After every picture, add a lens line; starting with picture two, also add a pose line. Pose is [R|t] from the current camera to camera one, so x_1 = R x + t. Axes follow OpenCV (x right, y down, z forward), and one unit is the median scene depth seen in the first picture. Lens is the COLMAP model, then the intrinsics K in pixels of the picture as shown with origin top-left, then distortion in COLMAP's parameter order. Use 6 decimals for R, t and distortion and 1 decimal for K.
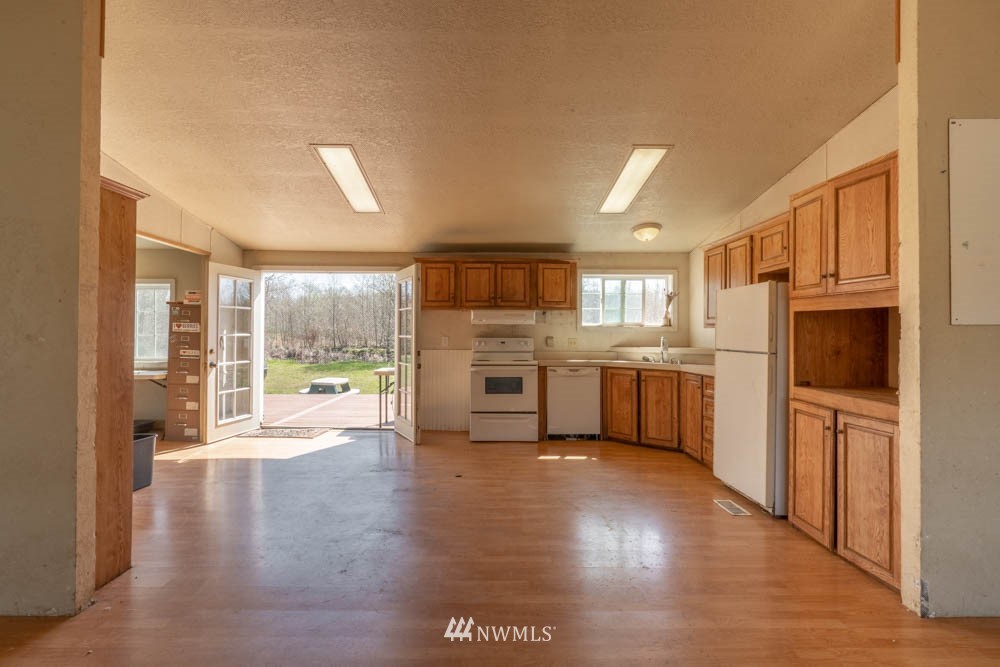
lens RADIAL K [[483.2, 0, 486.5], [0, 483.2, 329.1], [0, 0, 1]] dist [-0.001977, 0.000355]
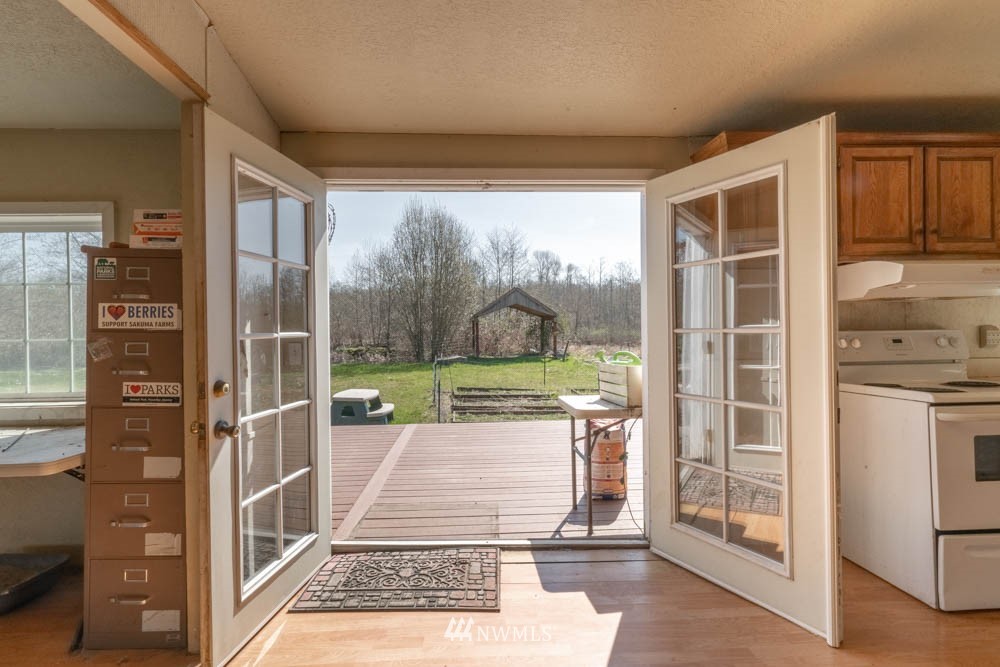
lens RADIAL K [[483.2, 0, 486.5], [0, 483.2, 329.1], [0, 0, 1]] dist [-0.001977, 0.000355]
pose [[0.999026, -0.018693, 0.039966, -0.390238], [0.018313, 0.999784, 0.009836, 0.006817], [-0.040141, -0.009094, 0.999153, 0.649042]]
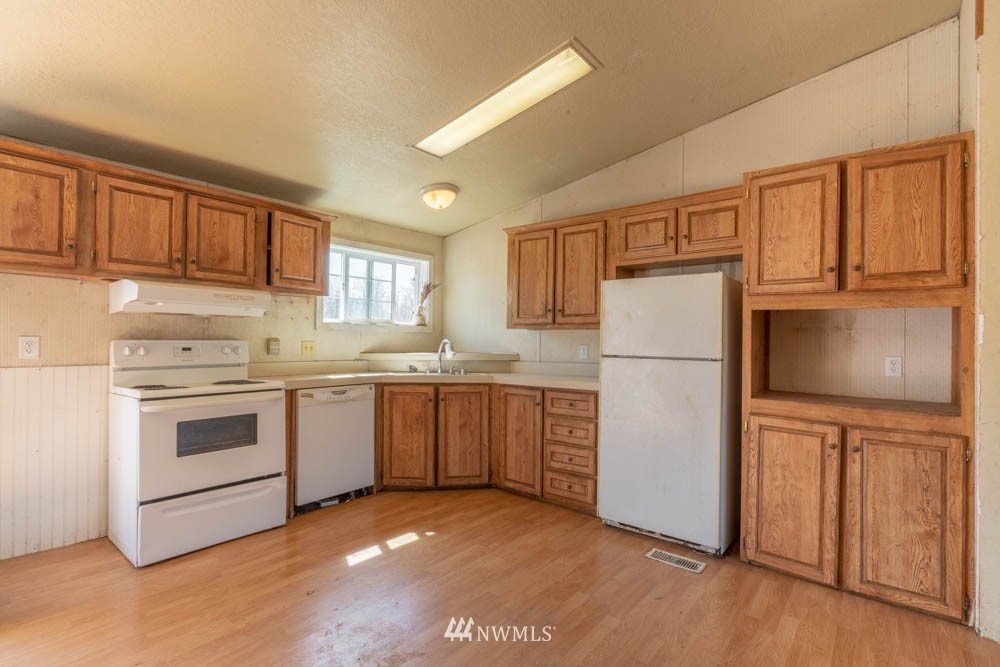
lens RADIAL K [[474.7, 0, 499.0], [0, 474.7, 336.7], [0, 0, 1]] dist [-0.000438, 0.000394]
pose [[0.638438, 0.007159, 0.769640, -0.161991], [-0.015619, 0.999871, 0.003656, 0.008047], [-0.769515, -0.014355, 0.638468, 0.458531]]
